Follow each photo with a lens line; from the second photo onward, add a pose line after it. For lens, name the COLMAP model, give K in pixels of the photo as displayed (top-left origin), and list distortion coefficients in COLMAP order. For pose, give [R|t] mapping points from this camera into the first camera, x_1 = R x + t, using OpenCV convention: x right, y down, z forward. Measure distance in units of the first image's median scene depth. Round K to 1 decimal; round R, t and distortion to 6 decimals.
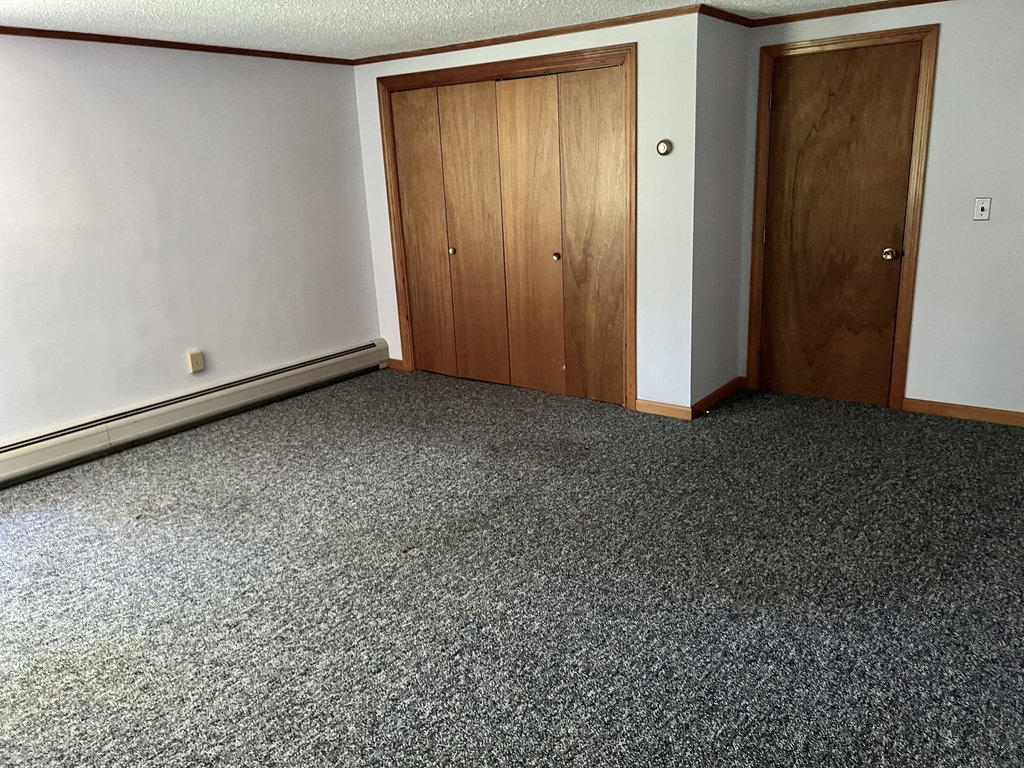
lens RADIAL K [[770.6, 0, 529.5], [0, 770.6, 380.2], [0, 0, 1]] dist [0.068509, -0.088562]
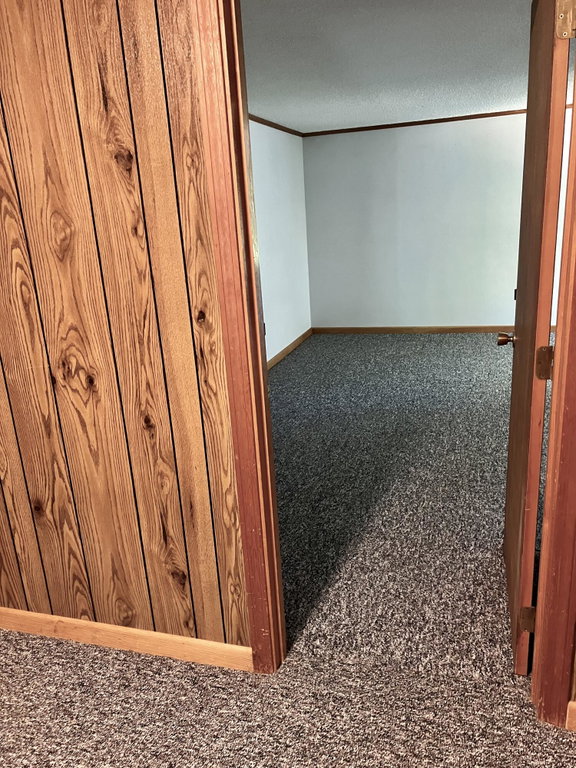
lens RADIAL K [[578.0, 0, 288.6], [0, 578.0, 391.5], [0, 0, 1]] dist [0.068509, -0.088562]
pose [[-0.942153, 0.185134, -0.279415, 0.550415], [0.006285, 0.843231, 0.537515, -0.358748], [0.335124, 0.504665, -0.795616, 1.256618]]
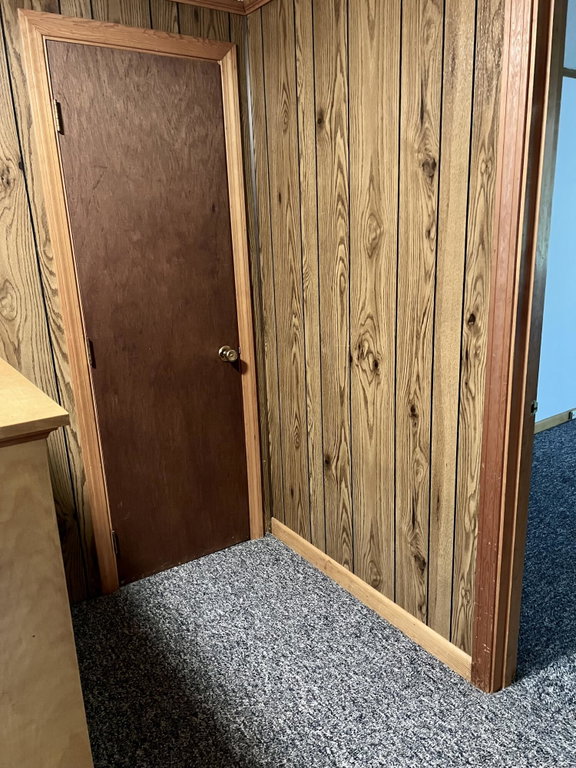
lens RADIAL K [[578.0, 0, 288.6], [0, 578.0, 391.5], [0, 0, 1]] dist [0.068509, -0.088562]
pose [[-0.932881, -0.018766, 0.359695, 0.473400], [0.173598, 0.851572, 0.494660, -0.366596], [-0.315589, 0.523901, -0.791158, 1.275941]]
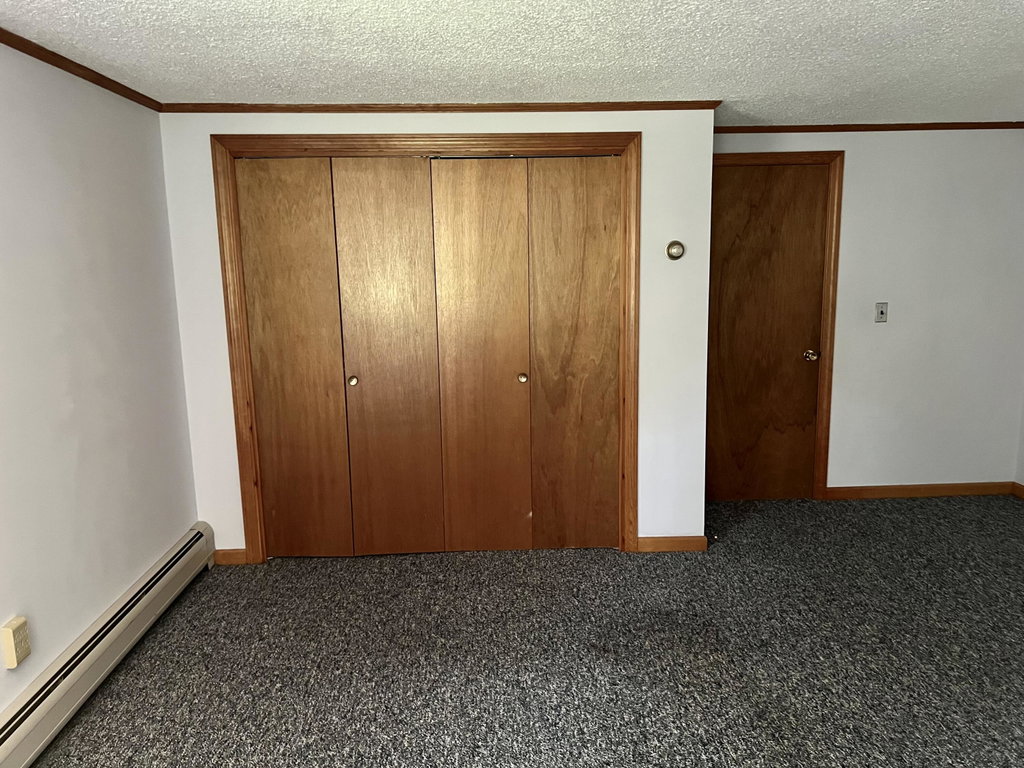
lens RADIAL K [[756.9, 0, 519.3], [0, 756.9, 386.5], [0, 0, 1]] dist [0.072935, -0.087524]
pose [[0.783409, -0.076183, 0.616820, -0.472513], [0.153388, 0.985458, -0.073101, -0.099684], [-0.602281, 0.151881, 0.783703, 0.409732]]
